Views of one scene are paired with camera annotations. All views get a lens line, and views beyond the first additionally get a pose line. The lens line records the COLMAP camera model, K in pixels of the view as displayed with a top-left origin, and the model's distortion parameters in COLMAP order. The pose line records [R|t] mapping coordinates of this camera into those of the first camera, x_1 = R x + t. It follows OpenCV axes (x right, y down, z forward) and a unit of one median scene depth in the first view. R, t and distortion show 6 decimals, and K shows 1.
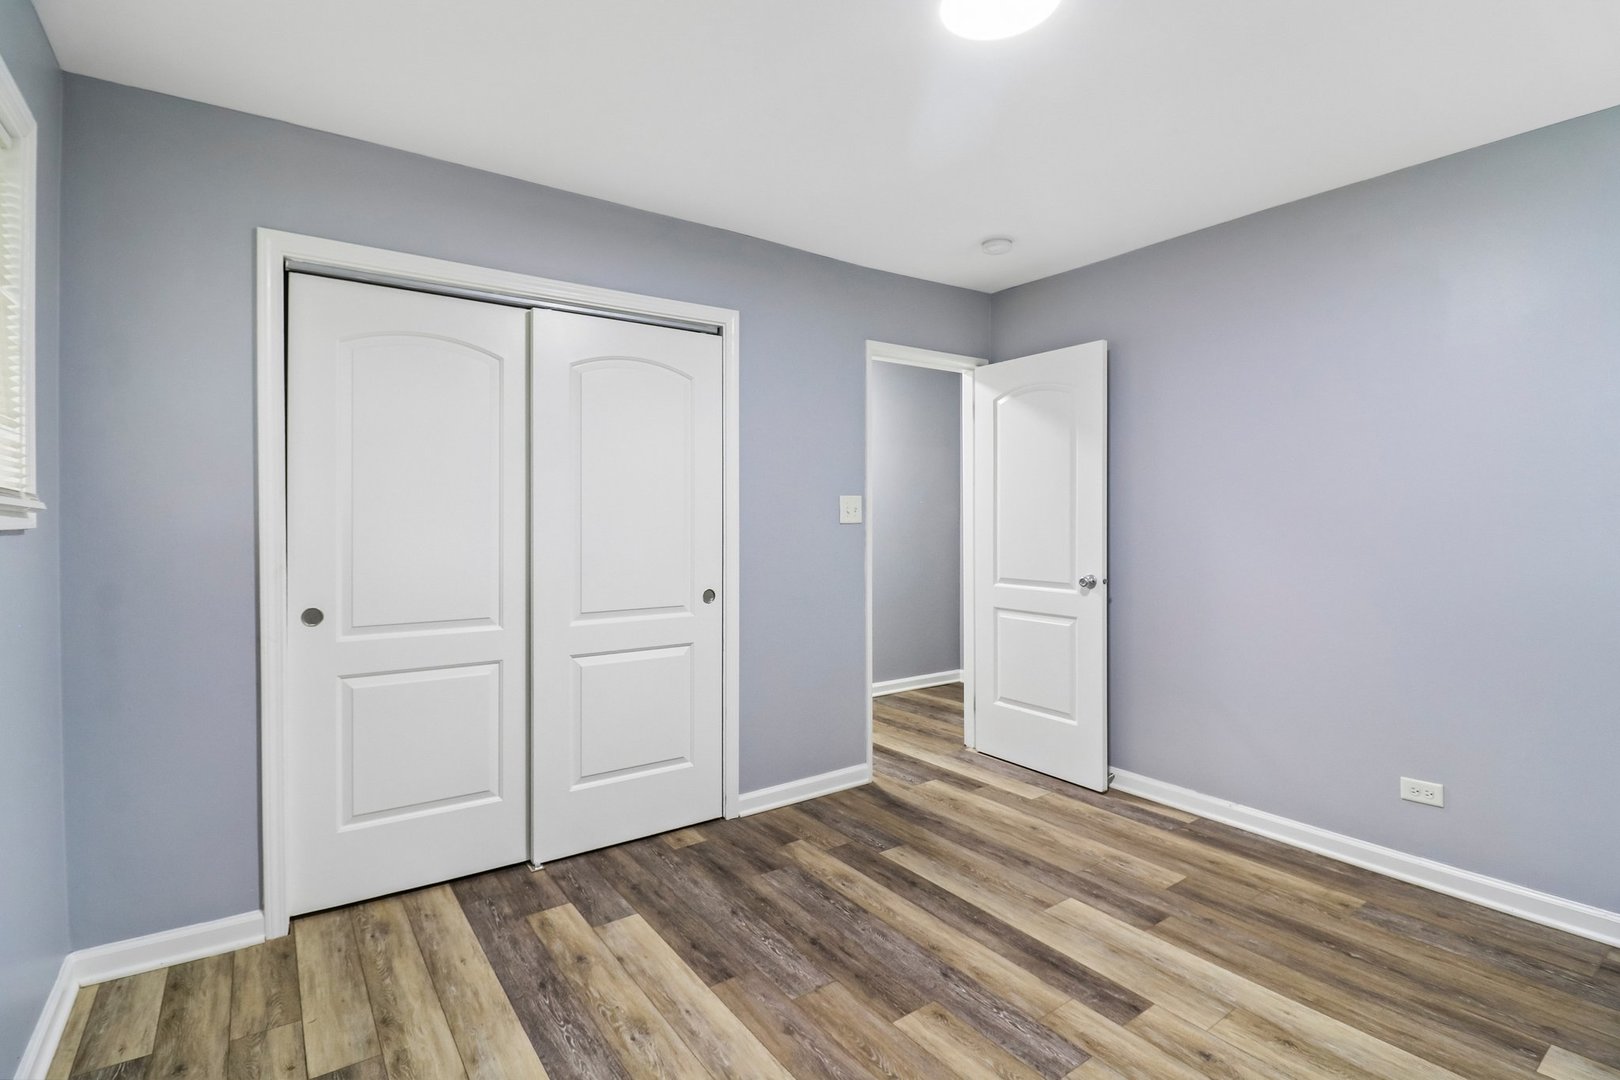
lens RADIAL K [[761.9, 0, 800.9], [0, 761.9, 539.1], [0, 0, 1]] dist [-0.001329, -0.014091]
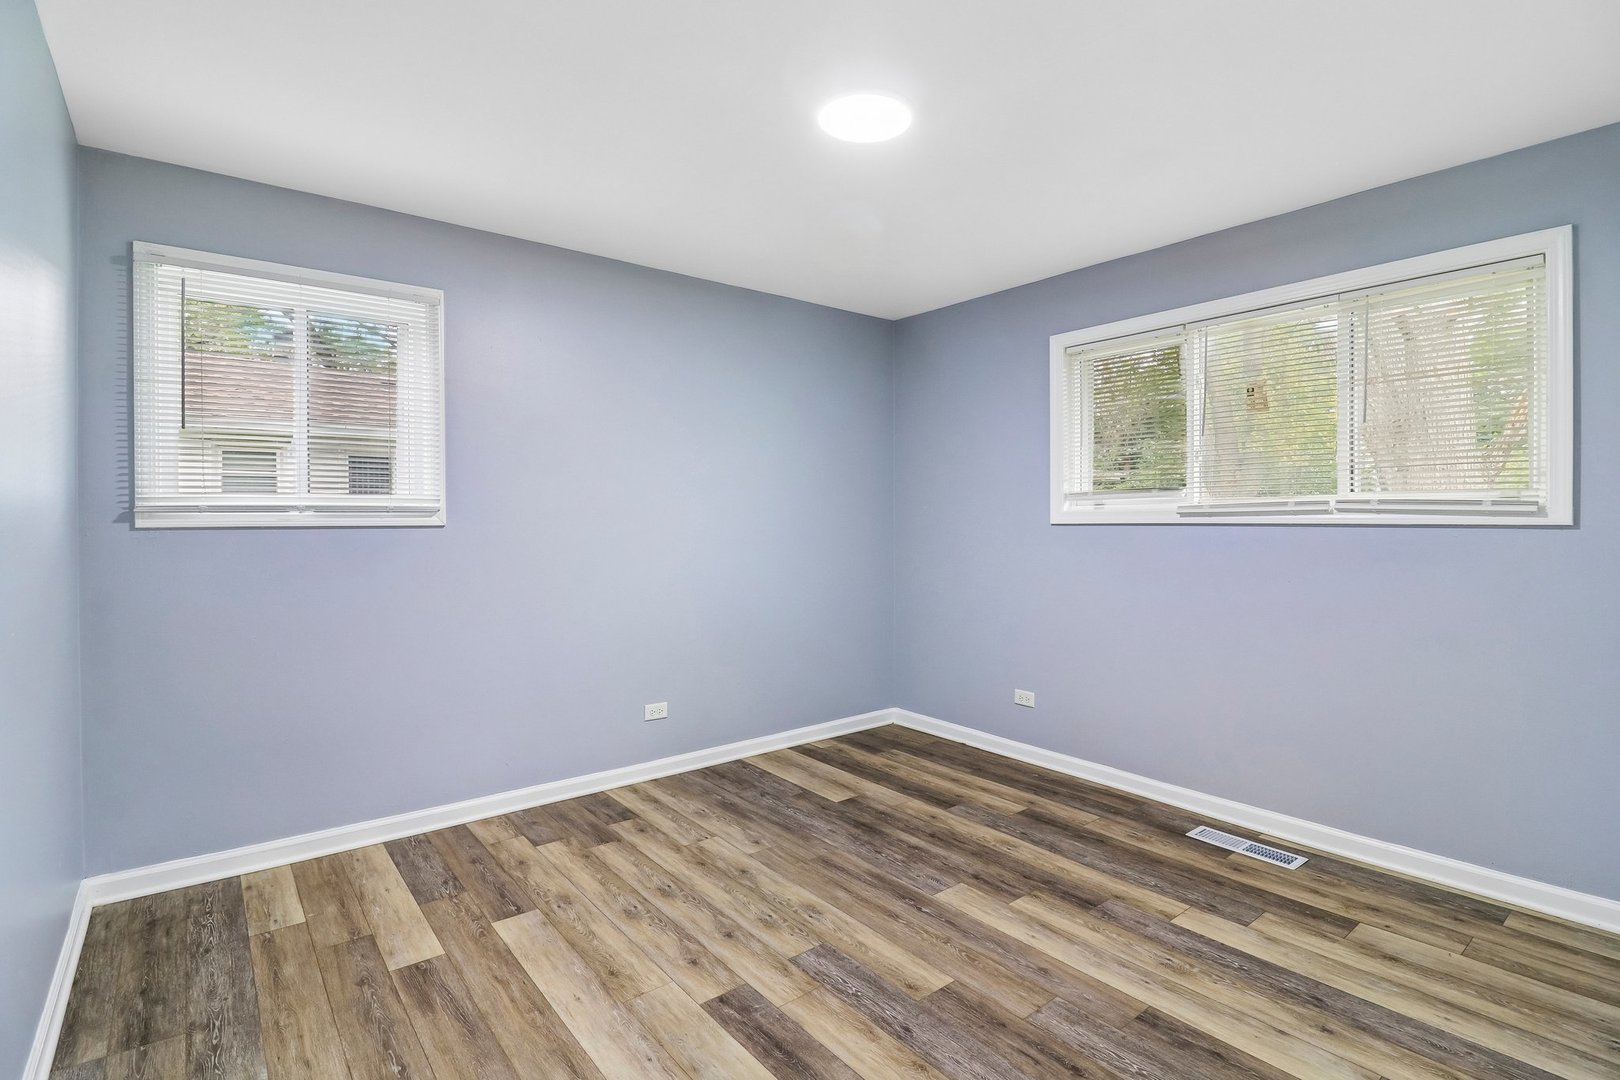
lens RADIAL K [[761.9, 0, 800.9], [0, 761.9, 539.1], [0, 0, 1]] dist [-0.001329, -0.014091]
pose [[-0.998795, 0.006047, -0.048704, 0.372461], [0.003330, 0.998443, 0.055682, -0.057327], [0.048965, 0.055452, -0.997260, 1.947166]]
